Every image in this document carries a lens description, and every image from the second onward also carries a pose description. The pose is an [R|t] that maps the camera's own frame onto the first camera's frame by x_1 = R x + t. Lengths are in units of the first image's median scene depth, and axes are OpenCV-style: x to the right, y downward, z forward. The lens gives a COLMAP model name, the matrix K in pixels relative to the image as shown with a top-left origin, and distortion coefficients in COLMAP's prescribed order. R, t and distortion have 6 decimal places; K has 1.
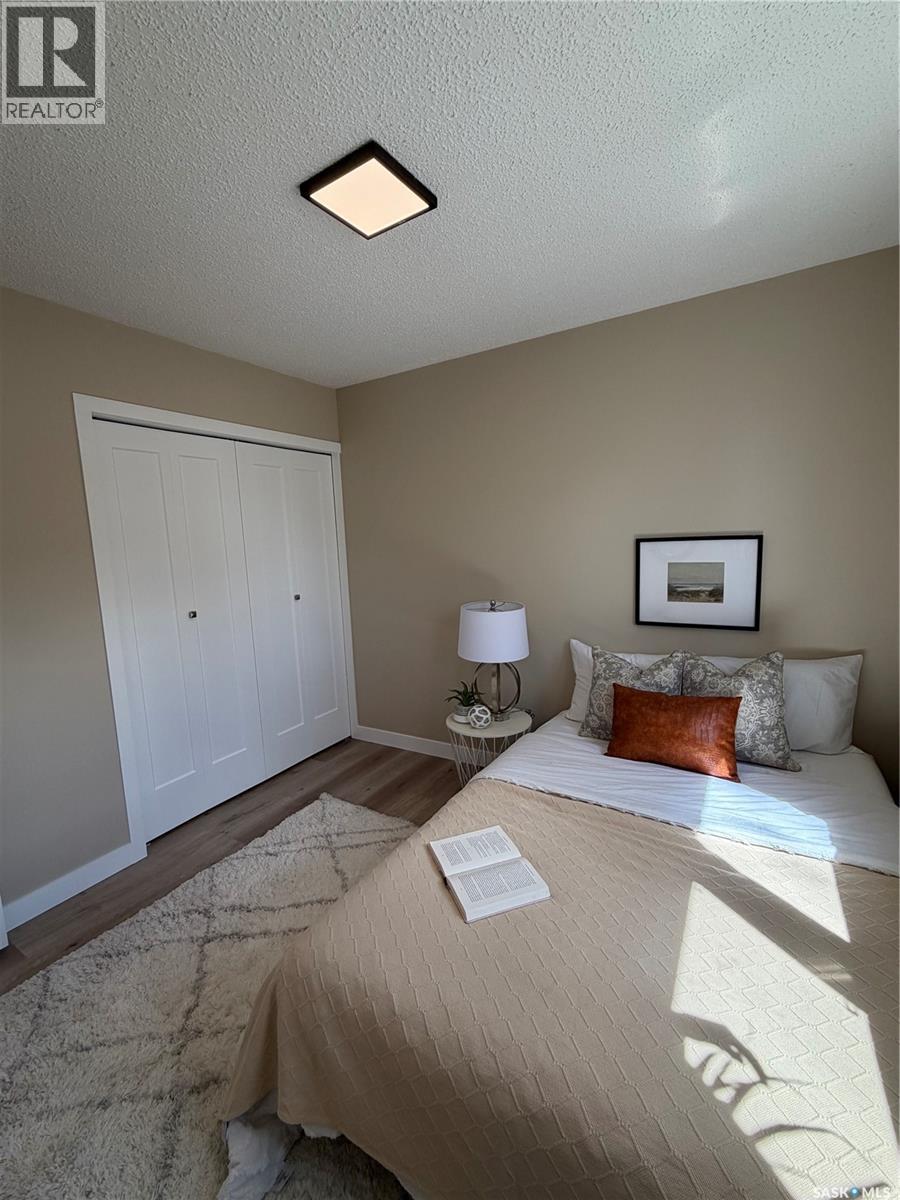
lens RADIAL K [[504.0, 0, 448.4], [0, 504.0, 599.5], [0, 0, 1]] dist [0.000458, 0.000225]
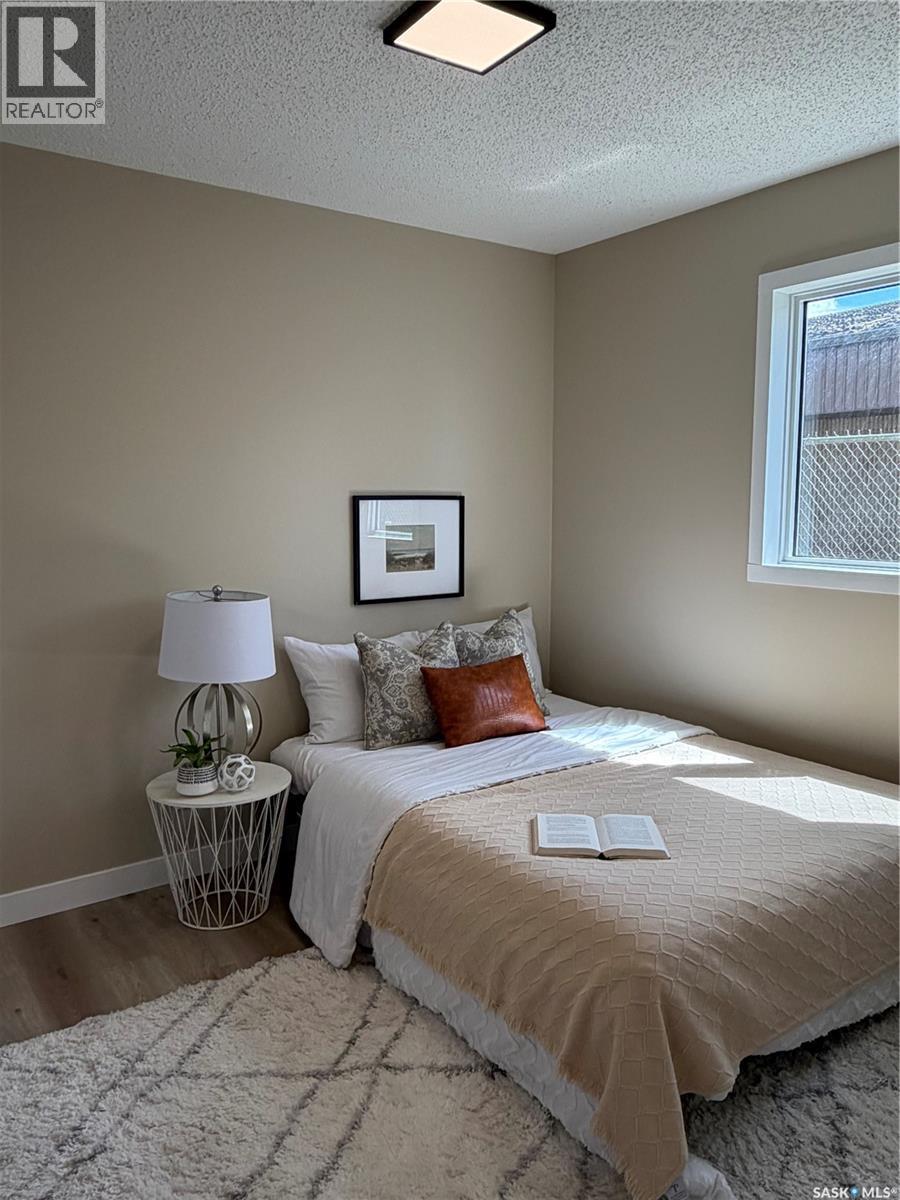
lens RADIAL K [[877.1, 0, 448.4], [0, 877.1, 599.2], [0, 0, 1]] dist [-0.003628, 0.003600]
pose [[0.398219, -0.066571, 0.914871, -0.910889], [0.098938, 0.994662, 0.029311, 0.016415], [-0.911939, 0.078843, 0.402680, 0.352173]]
